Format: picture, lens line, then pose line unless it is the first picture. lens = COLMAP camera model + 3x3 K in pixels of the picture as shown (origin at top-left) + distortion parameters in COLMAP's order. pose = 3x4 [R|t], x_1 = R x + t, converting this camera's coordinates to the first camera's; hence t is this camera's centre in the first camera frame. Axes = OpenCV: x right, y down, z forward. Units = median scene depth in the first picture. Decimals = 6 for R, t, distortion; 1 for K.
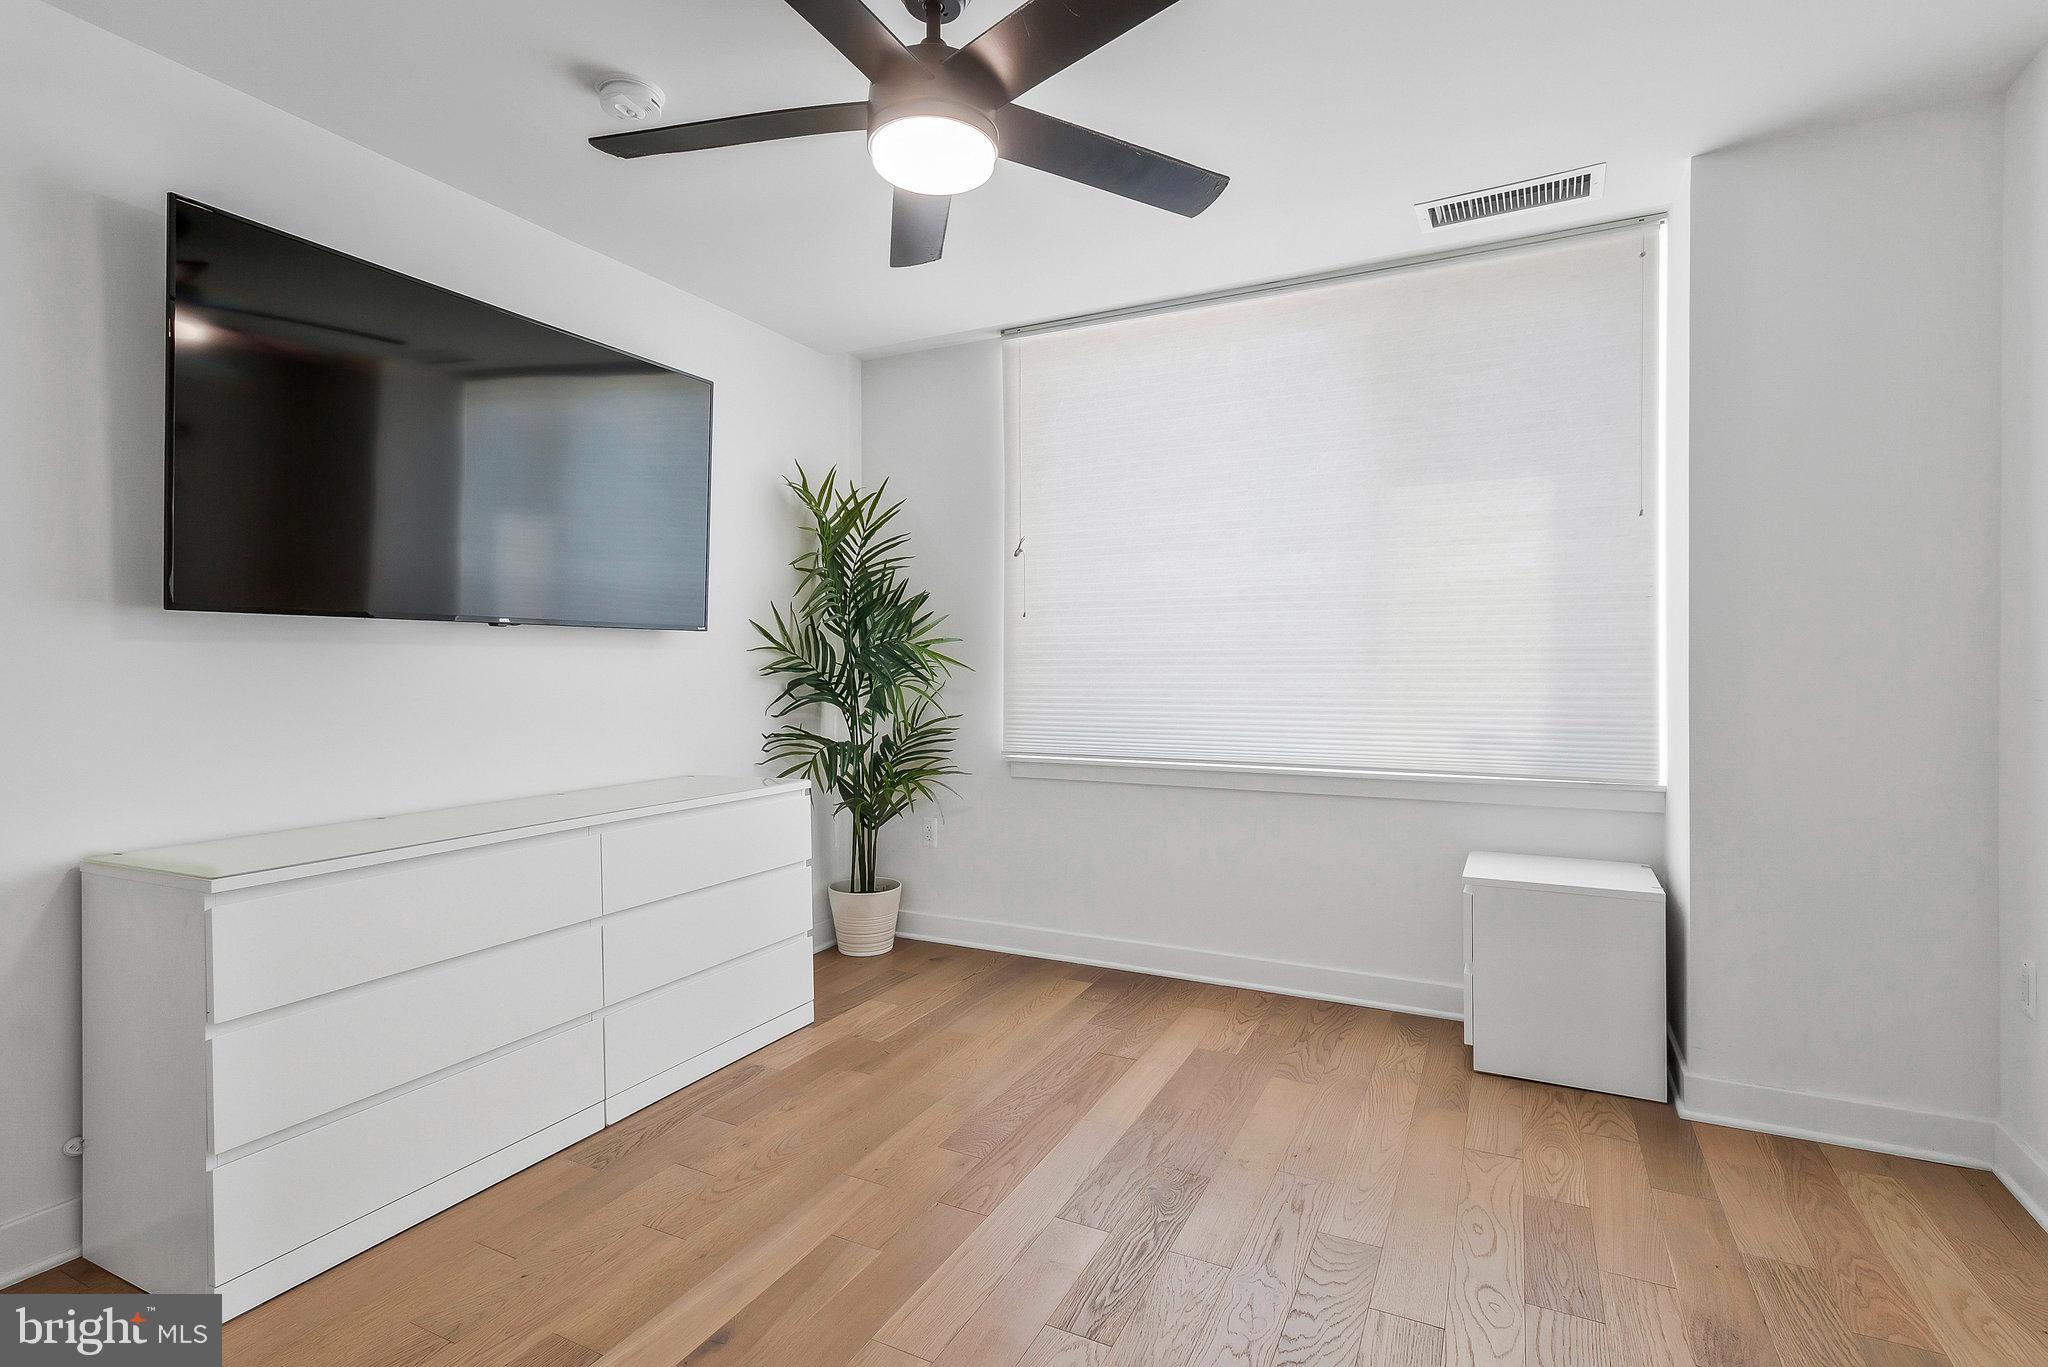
lens RADIAL K [[996.9, 0, 1033.7], [0, 996.9, 670.9], [0, 0, 1]] dist [0.002461, -0.000030]
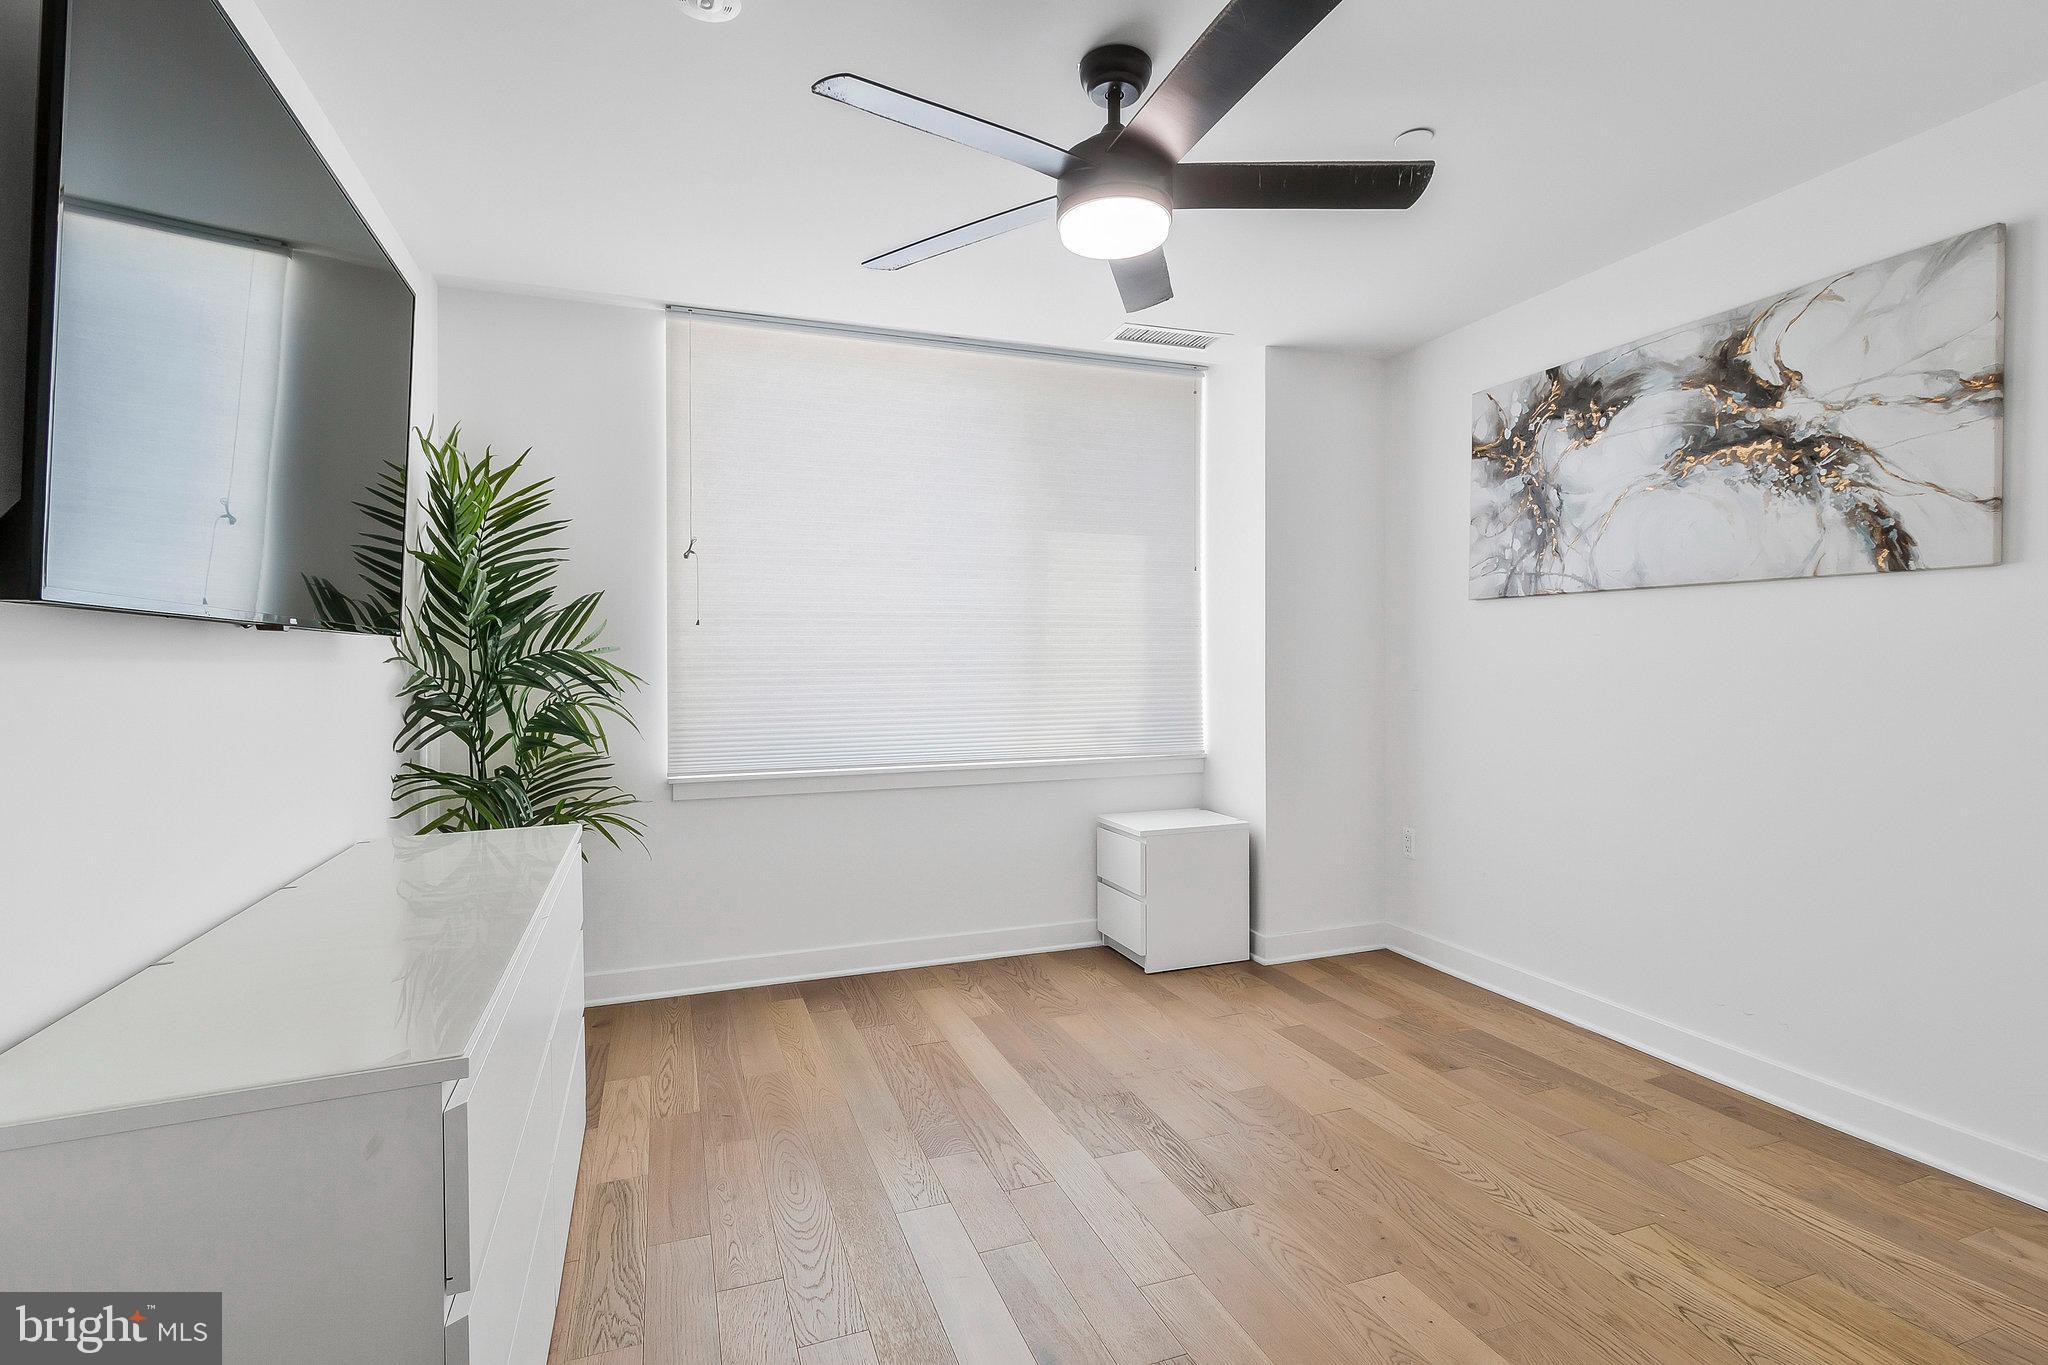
lens RADIAL K [[996.9, 0, 1033.7], [0, 996.9, 669.9], [0, 0, 1]] dist [0.002461, -0.000030]
pose [[0.664898, -0.007556, 0.746896, -0.611361], [0.010070, 0.999949, 0.001152, -0.012698], [-0.746866, 0.006756, 0.664940, 0.196753]]
